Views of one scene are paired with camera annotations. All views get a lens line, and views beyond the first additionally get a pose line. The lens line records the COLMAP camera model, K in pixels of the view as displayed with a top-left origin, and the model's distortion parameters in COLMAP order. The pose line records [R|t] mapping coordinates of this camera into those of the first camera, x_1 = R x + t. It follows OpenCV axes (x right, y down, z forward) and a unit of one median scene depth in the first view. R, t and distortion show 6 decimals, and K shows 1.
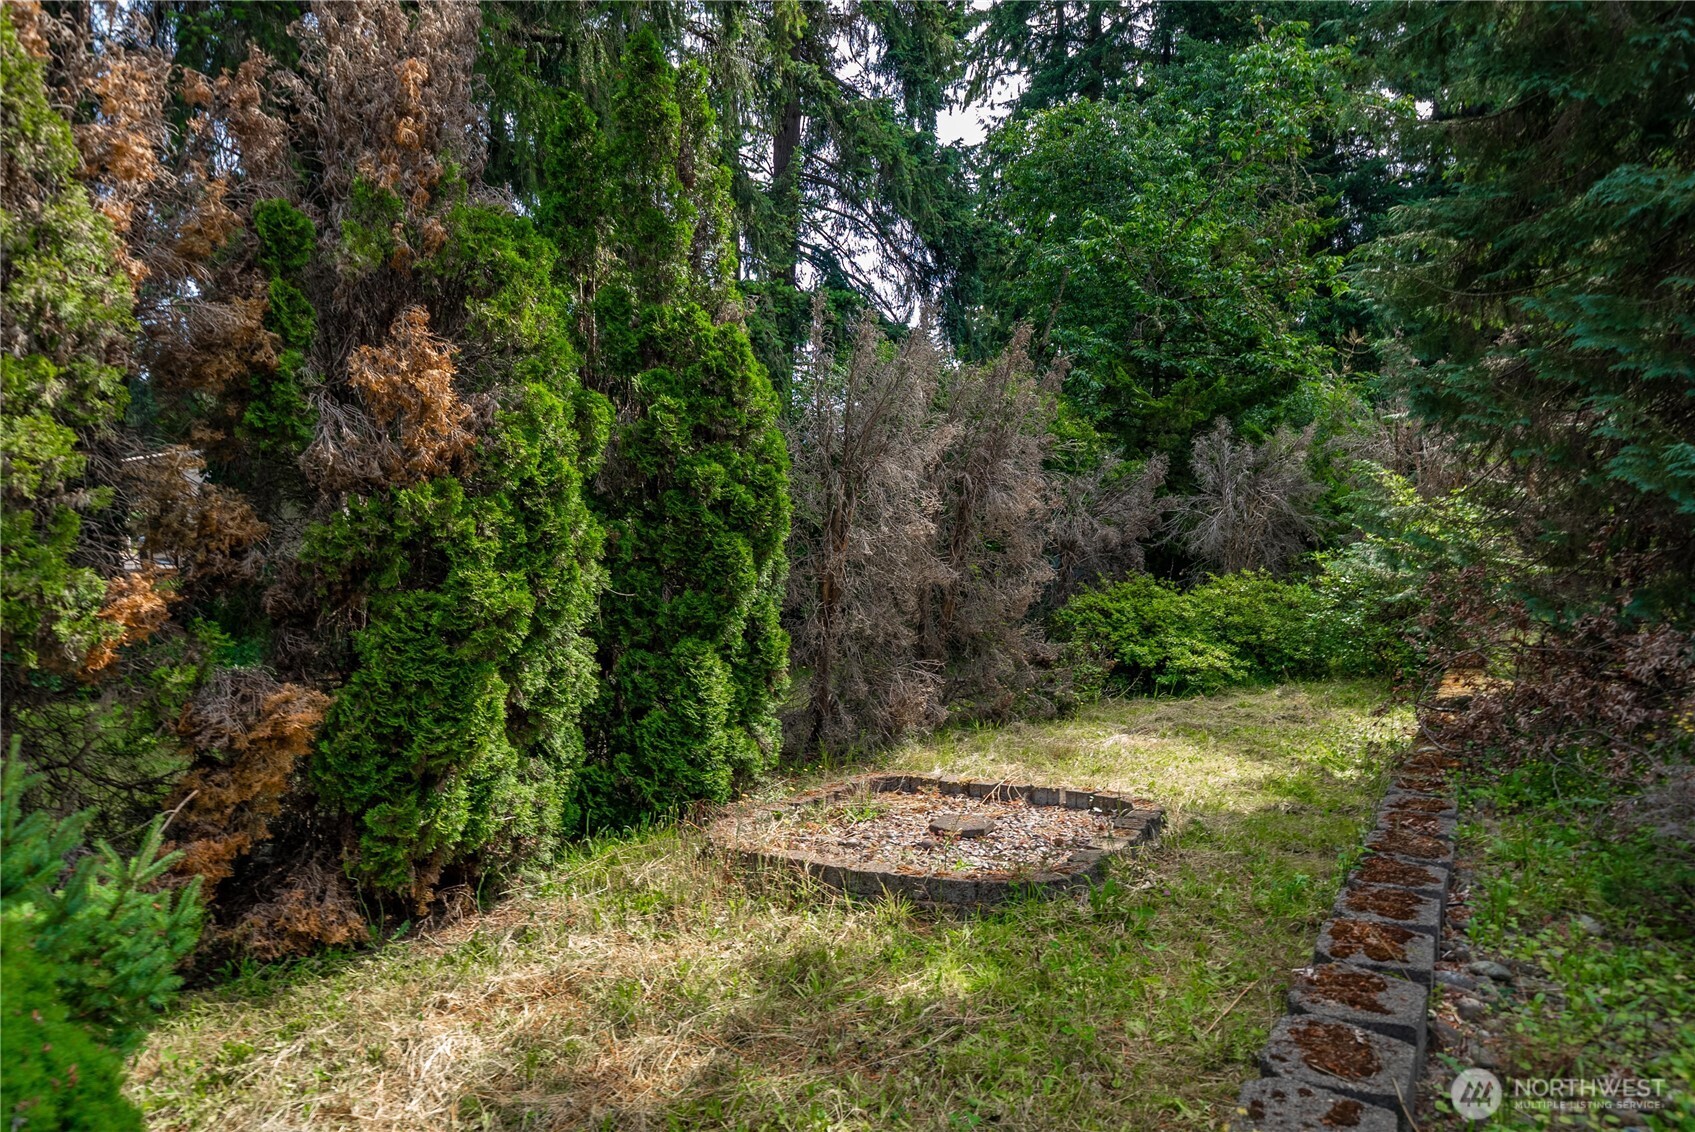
lens RADIAL K [[1072.7, 0, 847.5], [0, 1072.7, 566.0], [0, 0, 1]] dist [0.032275, 0.000164]
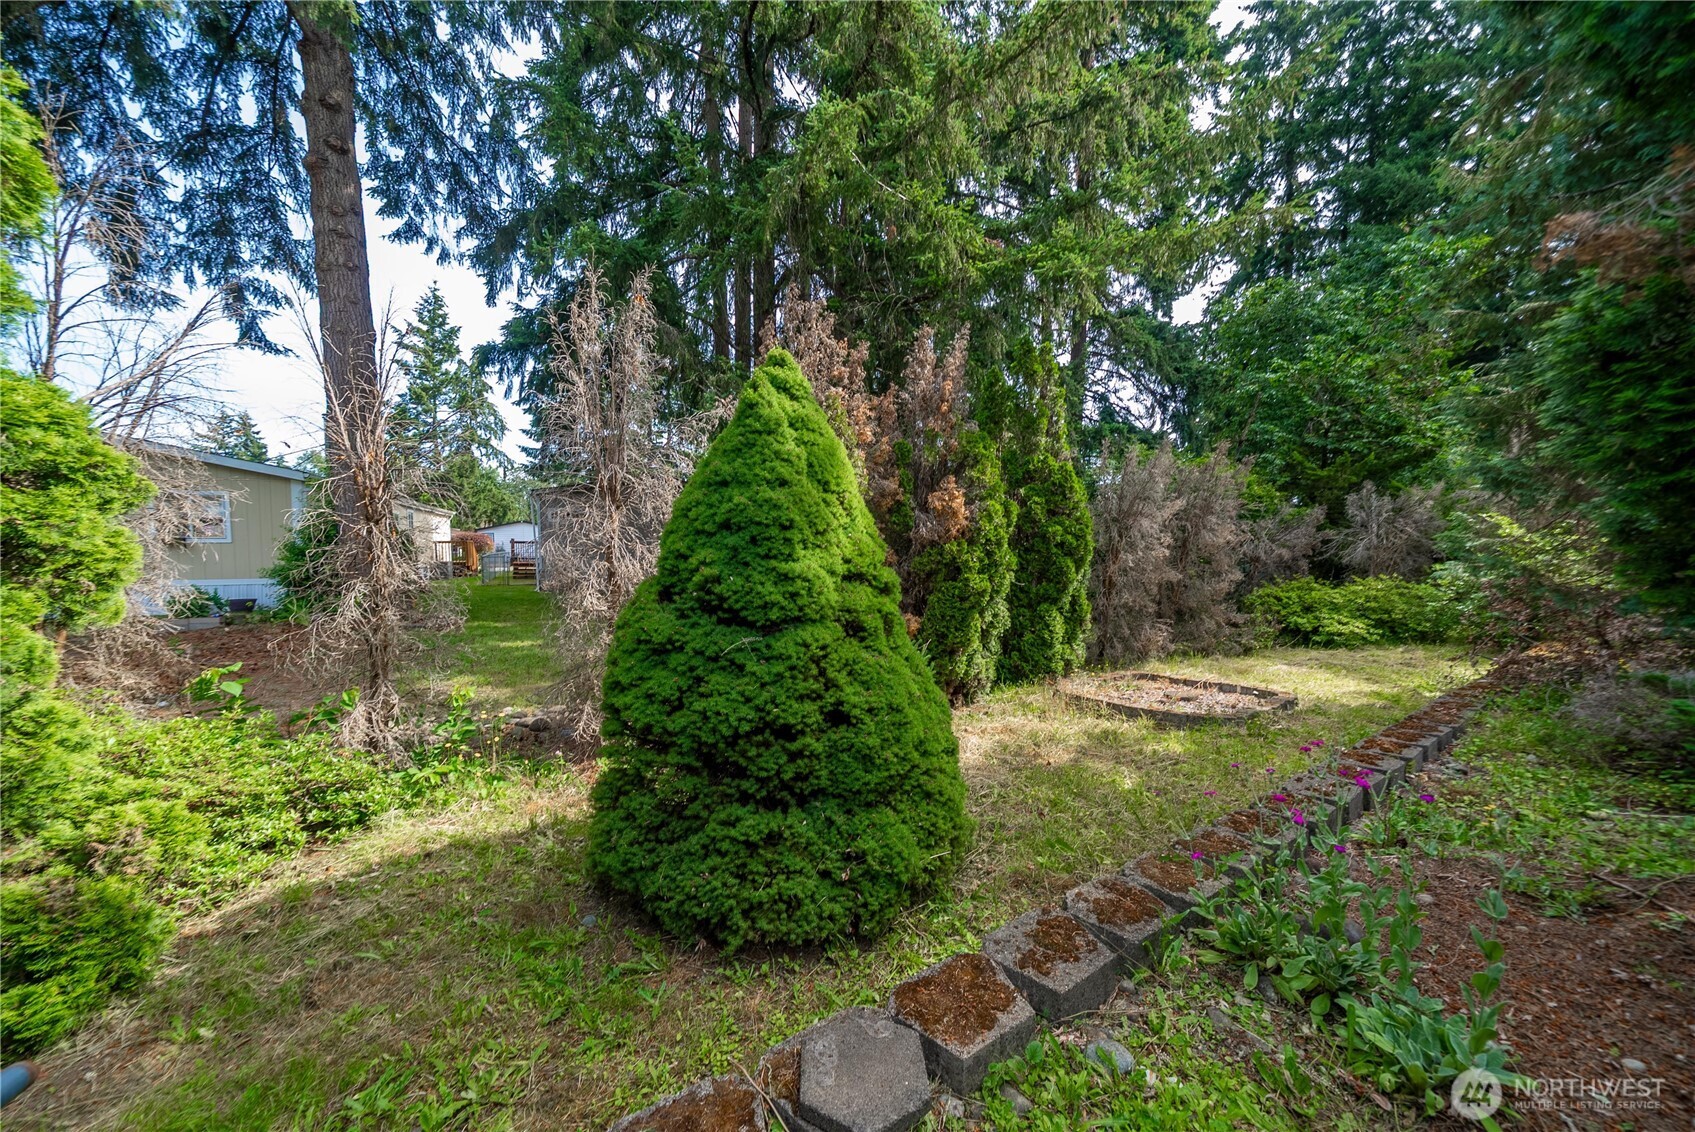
lens RADIAL K [[583.8, 0, 850.3], [0, 583.8, 570.7], [0, 0, 1]] dist [-0.001636, -0.000143]
pose [[0.914279, 0.011697, -0.404915, -0.020030], [-0.008096, 0.999911, 0.010606, -0.009470], [0.405003, -0.006419, 0.914293, -0.234155]]
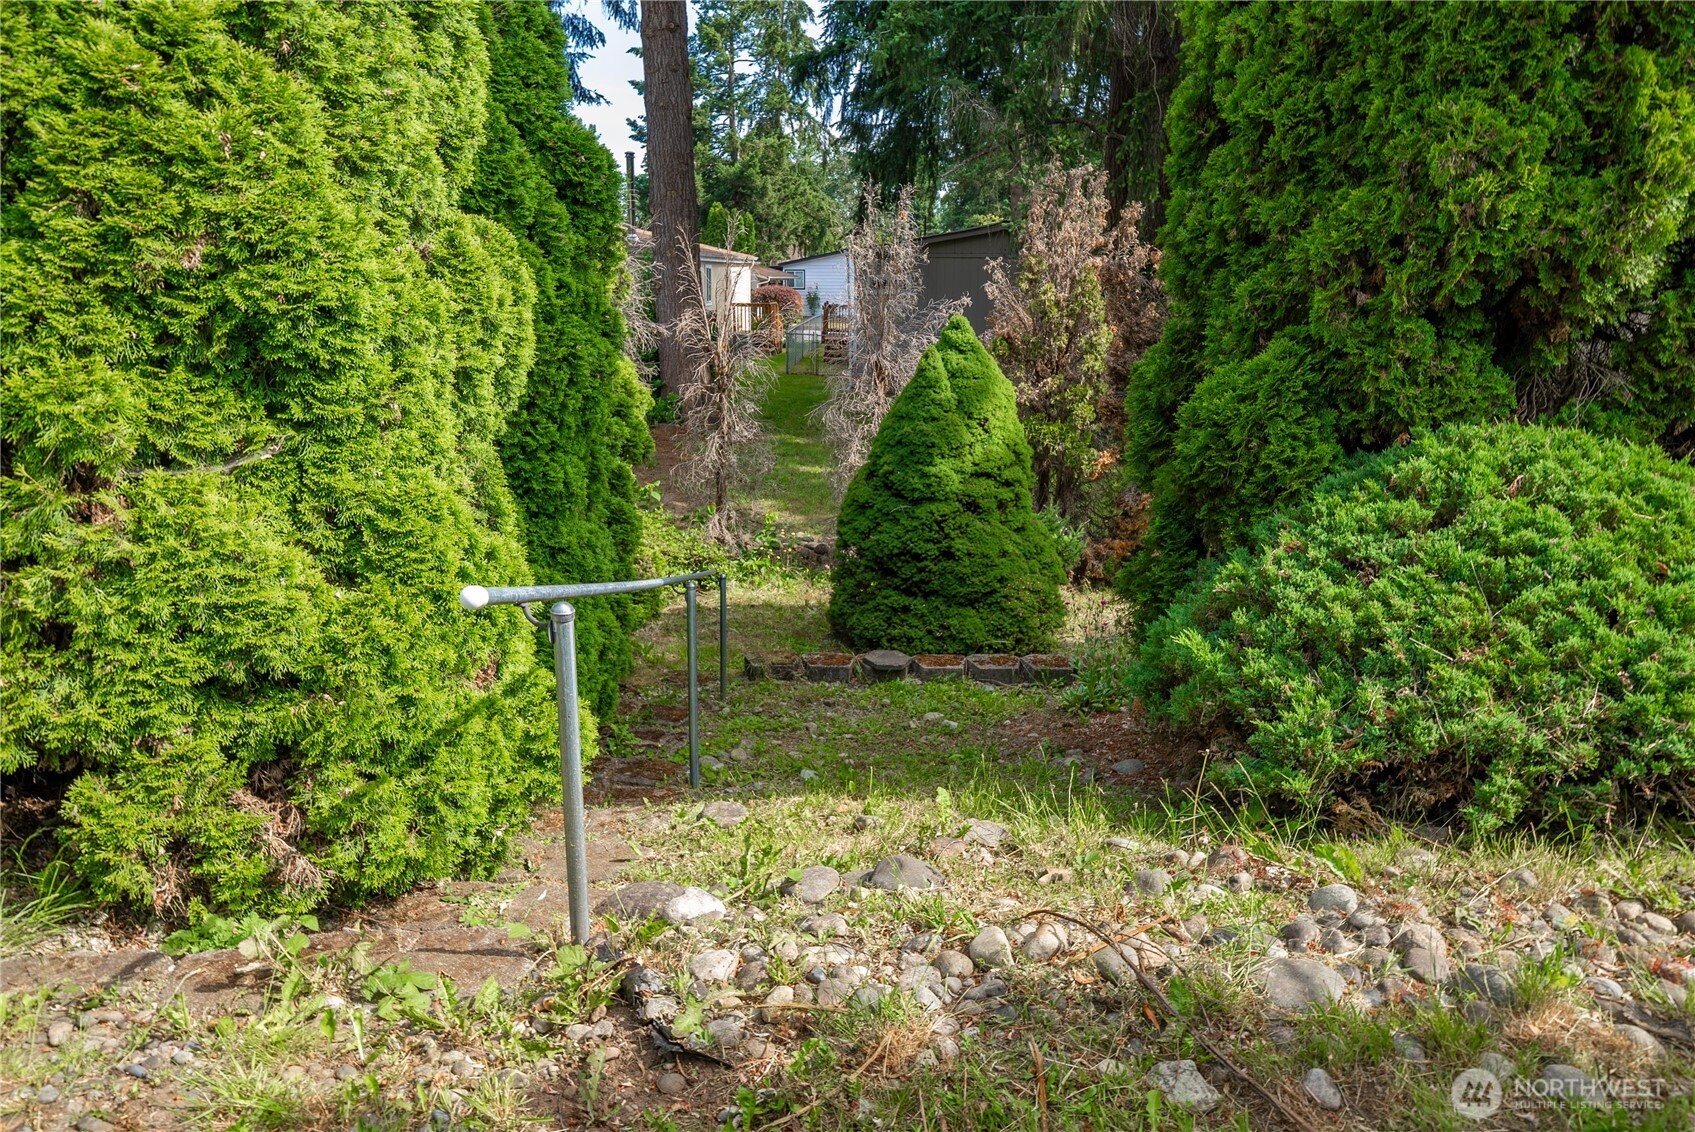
lens RADIAL K [[1163.0, 0, 851.3], [0, 1163.0, 541.5], [0, 0, 1]] dist [-0.002351, 0.000744]
pose [[0.599649, 0.192716, -0.776712, 1.344039], [-0.046824, 0.977357, 0.206350, -0.325527], [0.798892, -0.087369, 0.595095, -1.154071]]
